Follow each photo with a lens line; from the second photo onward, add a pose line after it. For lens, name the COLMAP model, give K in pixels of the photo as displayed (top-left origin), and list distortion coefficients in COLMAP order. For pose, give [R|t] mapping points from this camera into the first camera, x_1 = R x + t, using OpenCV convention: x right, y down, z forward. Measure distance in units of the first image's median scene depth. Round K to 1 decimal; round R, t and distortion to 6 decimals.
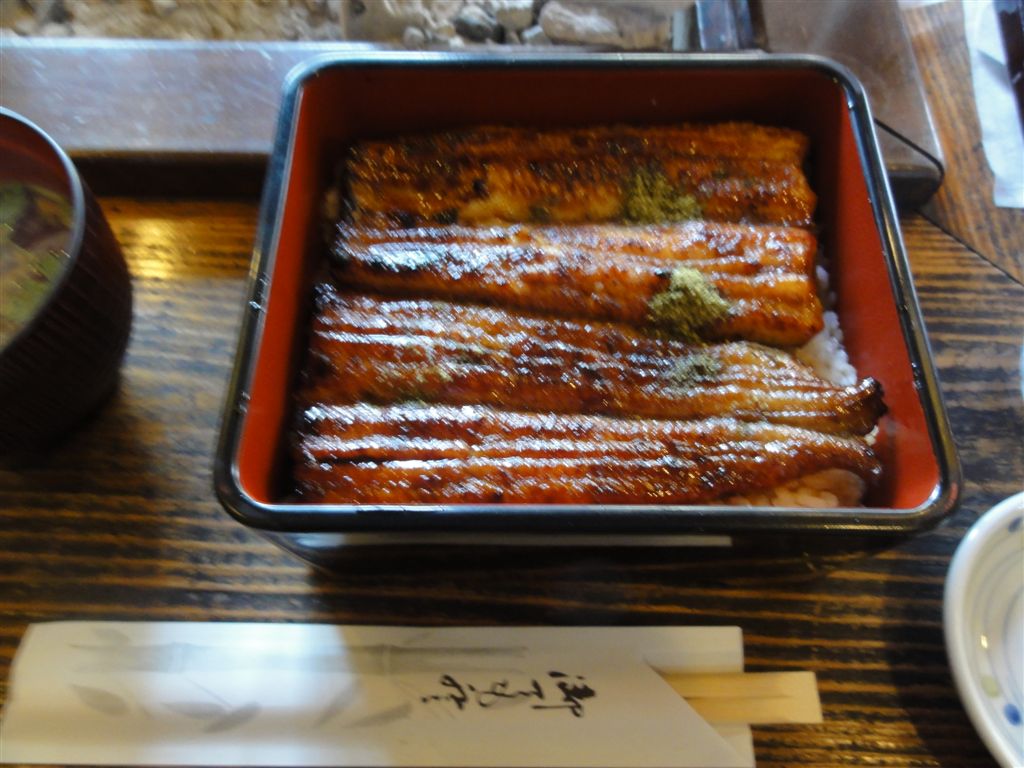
lens RADIAL K [[729.4, 0, 512.0], [0, 729.4, 384.0], [0, 0, 1]] dist [-0.004060, -0.002364]
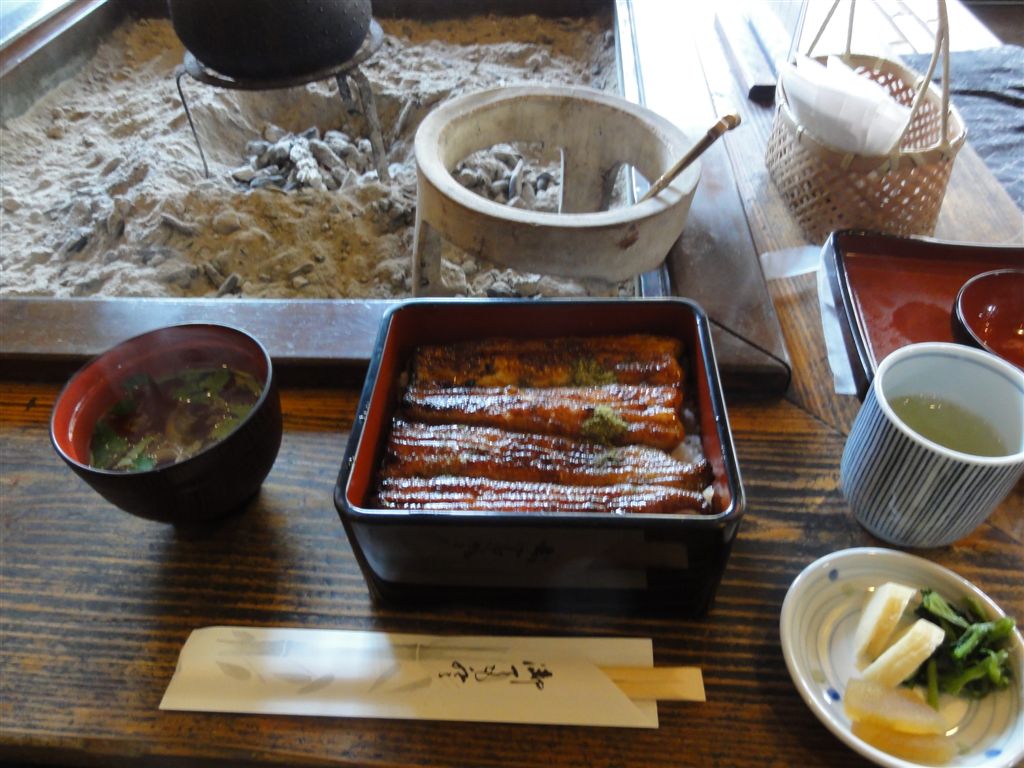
lens RADIAL K [[729.4, 0, 512.0], [0, 729.4, 384.0], [0, 0, 1]] dist [-0.004060, -0.002364]
pose [[0.997993, 0.001335, -0.063314, 0.124770], [-0.023395, 0.936827, -0.349011, 0.386717], [0.058849, 0.349791, 0.934977, -0.632144]]
